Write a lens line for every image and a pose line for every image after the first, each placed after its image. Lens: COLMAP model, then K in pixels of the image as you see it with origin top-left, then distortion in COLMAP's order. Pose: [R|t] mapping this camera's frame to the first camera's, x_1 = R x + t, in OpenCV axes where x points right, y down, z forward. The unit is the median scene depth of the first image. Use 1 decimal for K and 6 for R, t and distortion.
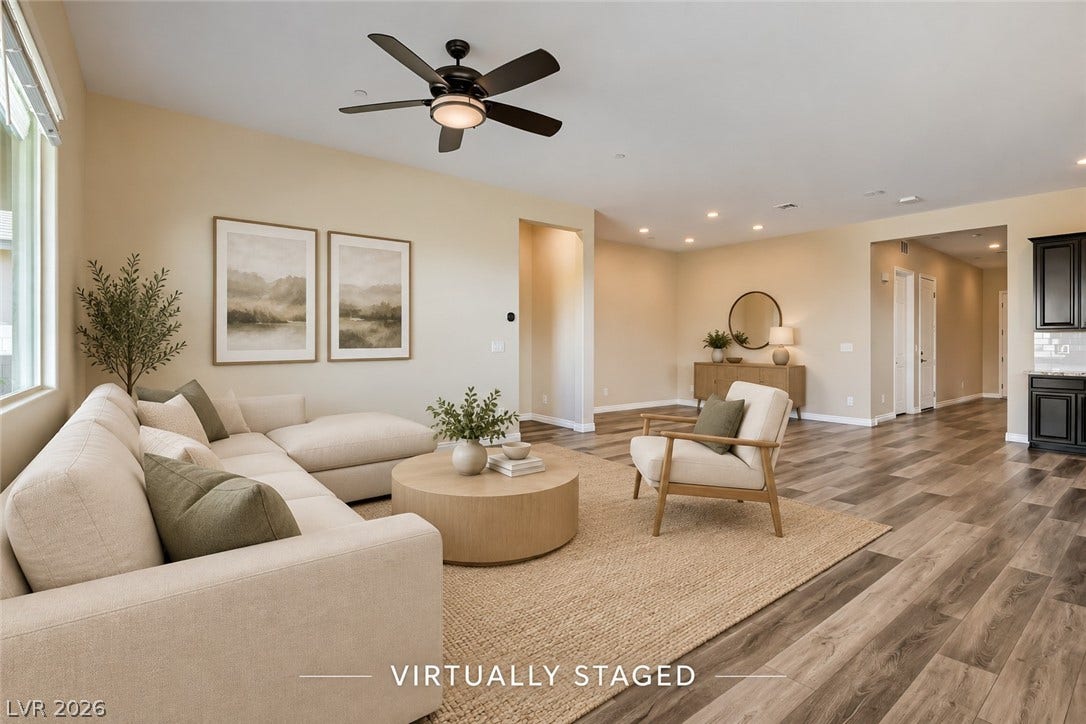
lens RADIAL K [[487.2, 0, 514.7], [0, 487.2, 346.7], [0, 0, 1]] dist [-0.001175, -0.000392]
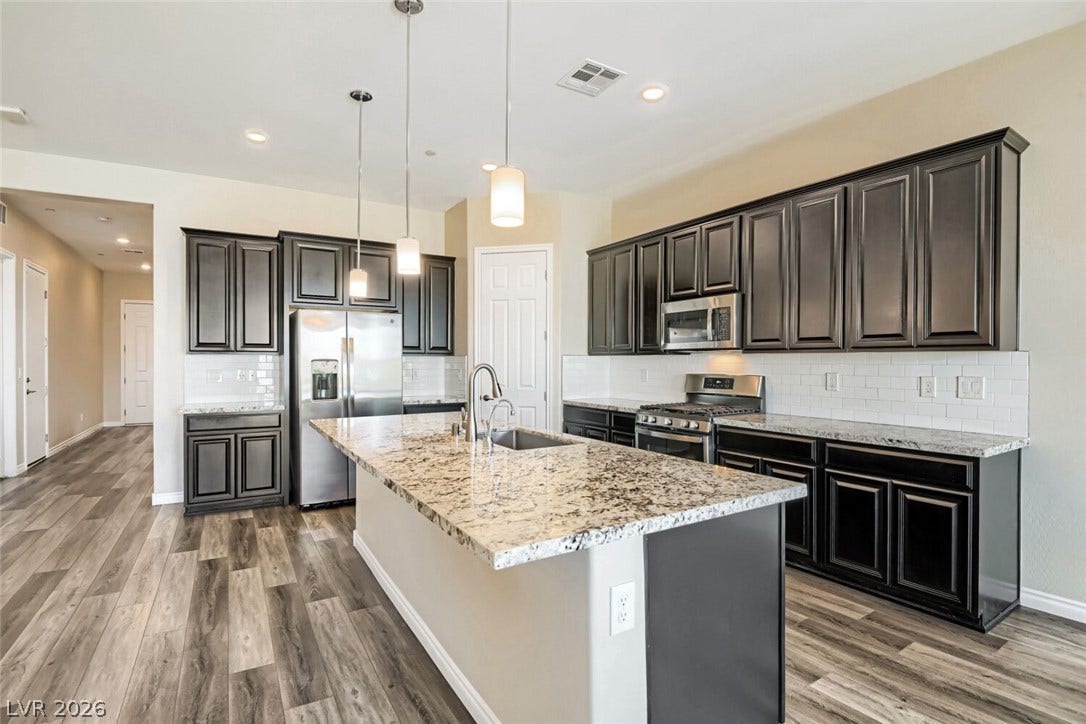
lens RADIAL K [[528.7, 0, 543.0], [0, 528.7, 362.0], [0, 0, 1]] dist [0.002409, -0.015163]
pose [[0.090778, -0.004720, 0.995860, 0.288194], [-0.000288, 0.999989, 0.004766, -0.020960], [-0.995871, -0.000719, 0.090776, 0.354886]]
